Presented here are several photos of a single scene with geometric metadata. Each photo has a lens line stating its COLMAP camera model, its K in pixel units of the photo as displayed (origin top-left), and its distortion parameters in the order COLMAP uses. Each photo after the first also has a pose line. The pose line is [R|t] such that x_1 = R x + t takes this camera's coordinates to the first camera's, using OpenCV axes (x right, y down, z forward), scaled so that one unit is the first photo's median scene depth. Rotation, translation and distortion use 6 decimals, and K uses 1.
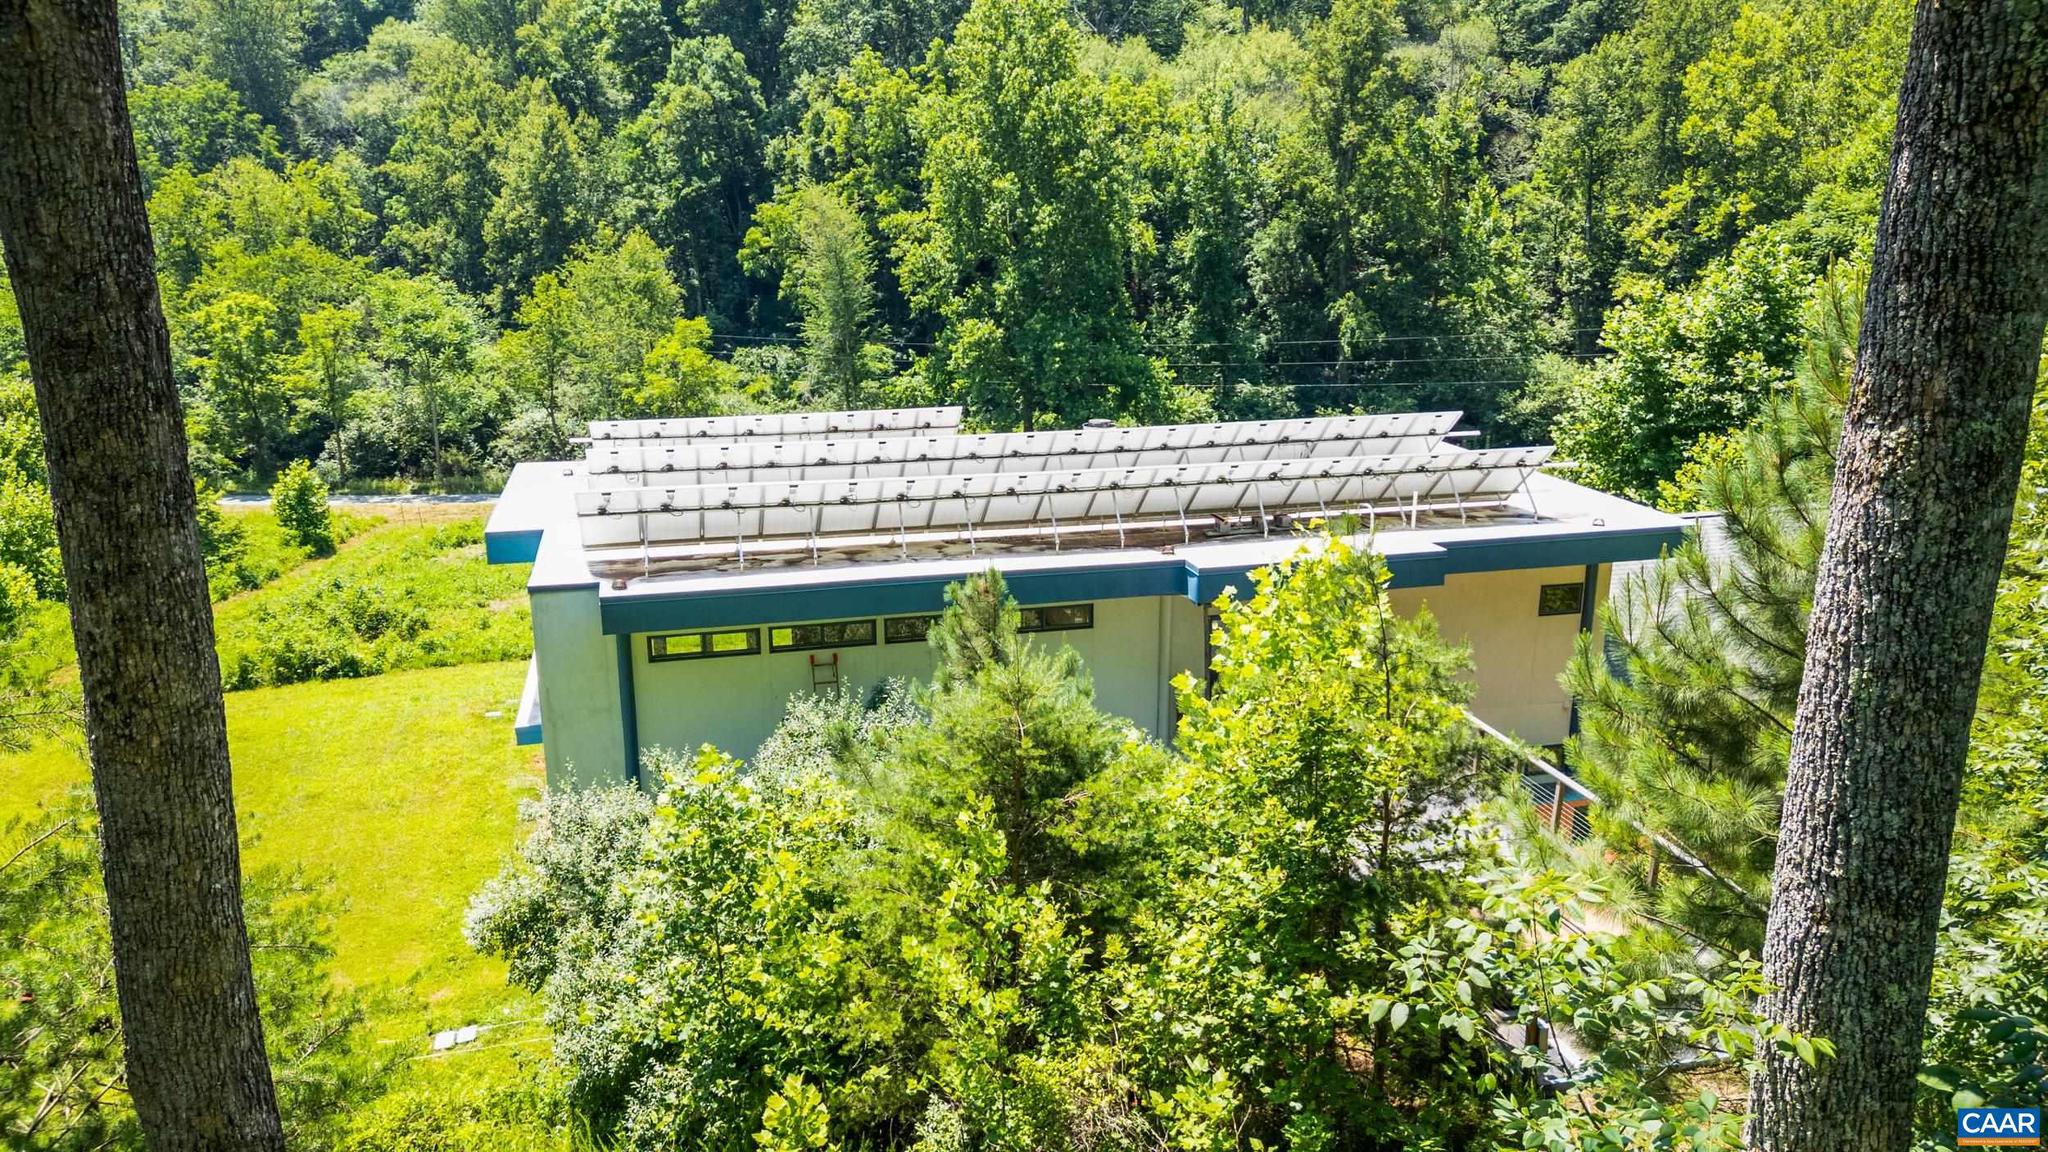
lens RADIAL K [[1453.2, 0, 1016.8], [0, 1453.2, 566.1], [0, 0, 1]] dist [0.099078, -0.093696]
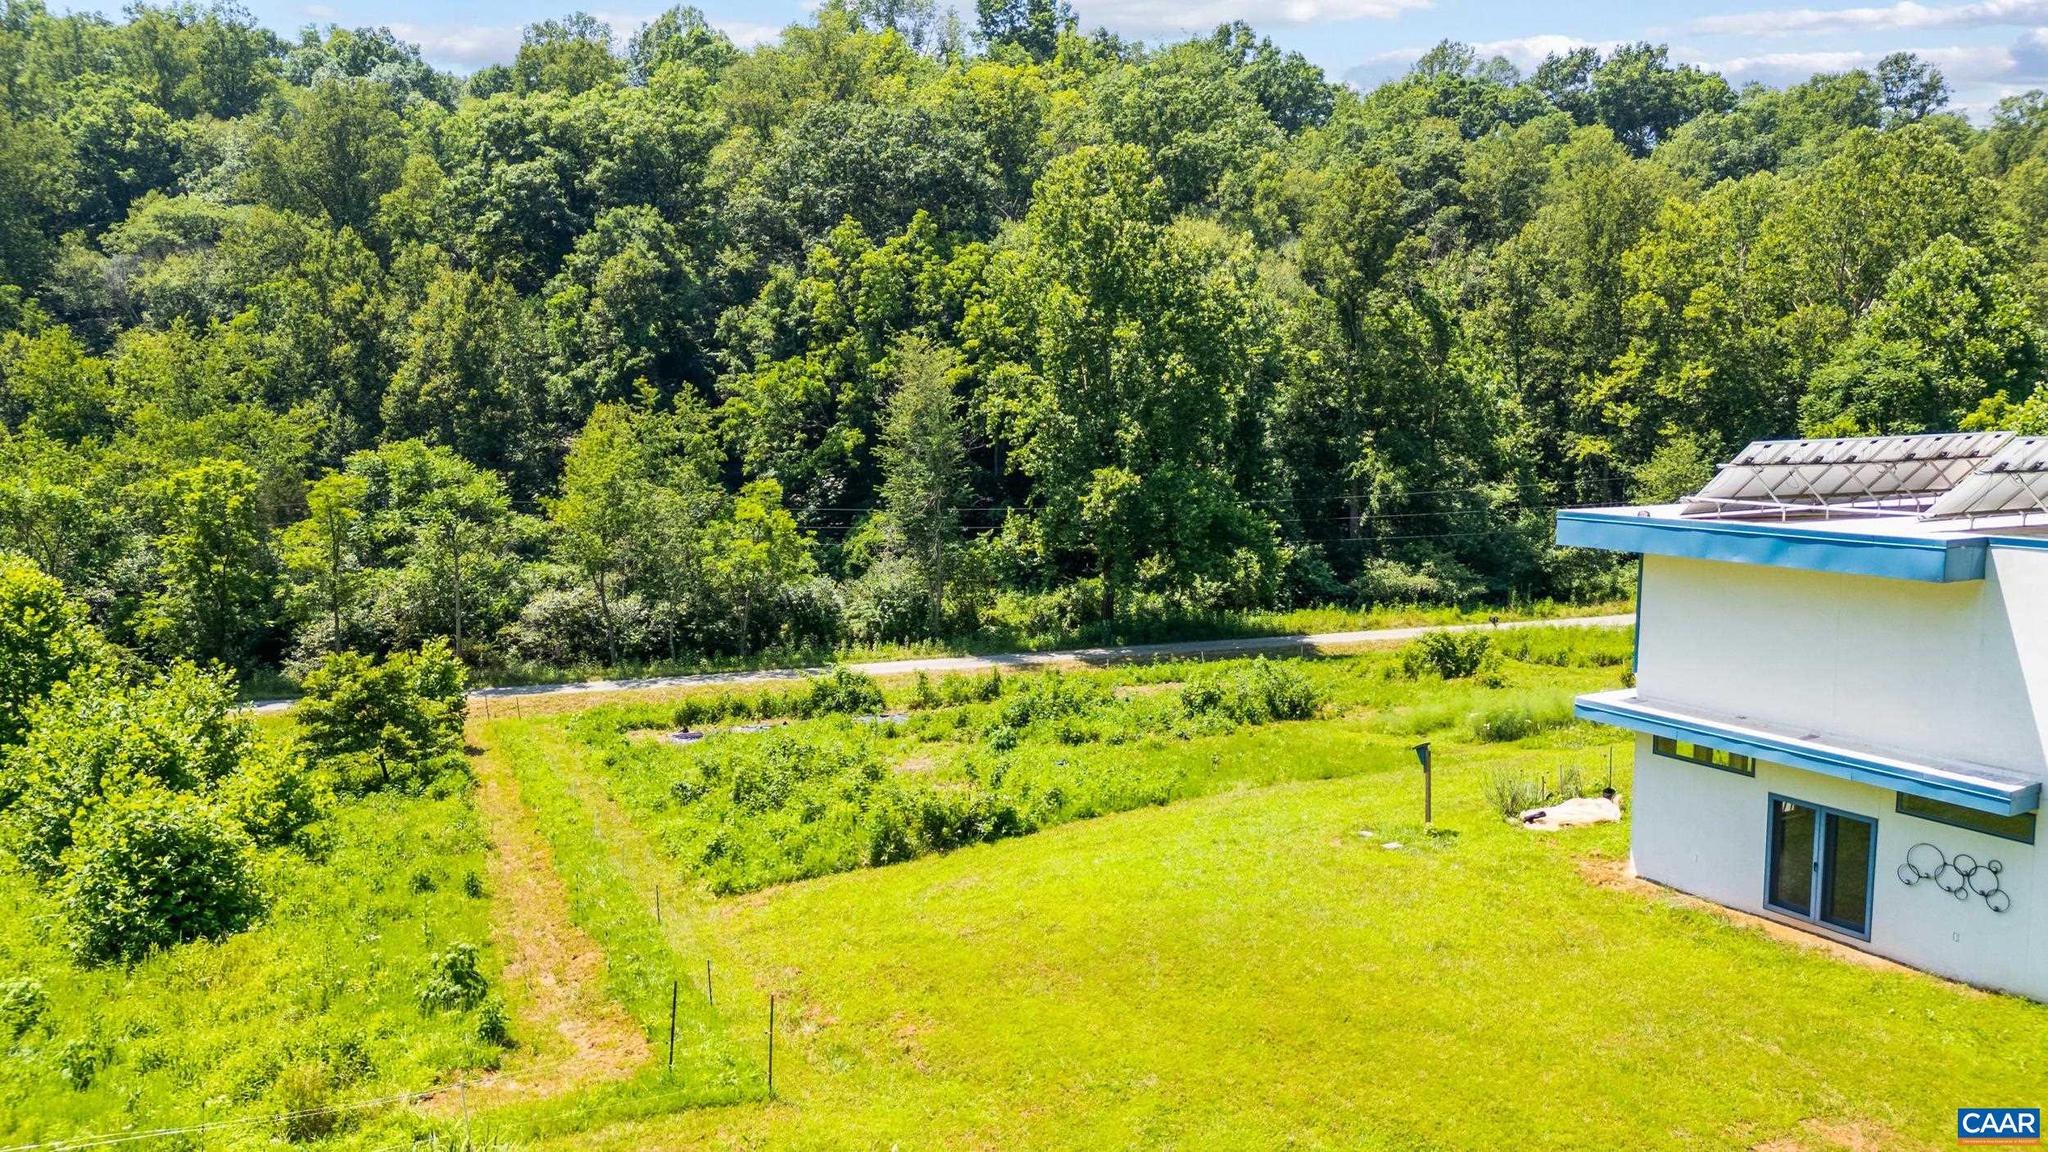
lens RADIAL K [[1439.4, 0, 1024.0], [0, 1439.4, 576.0], [0, 0, 1]] dist [0.065150, -0.056868]
pose [[0.960145, -0.032658, 0.277588, -0.244441], [0.071829, 0.988626, -0.132136, 0.014823], [-0.270115, 0.146808, 0.951570, 0.088988]]
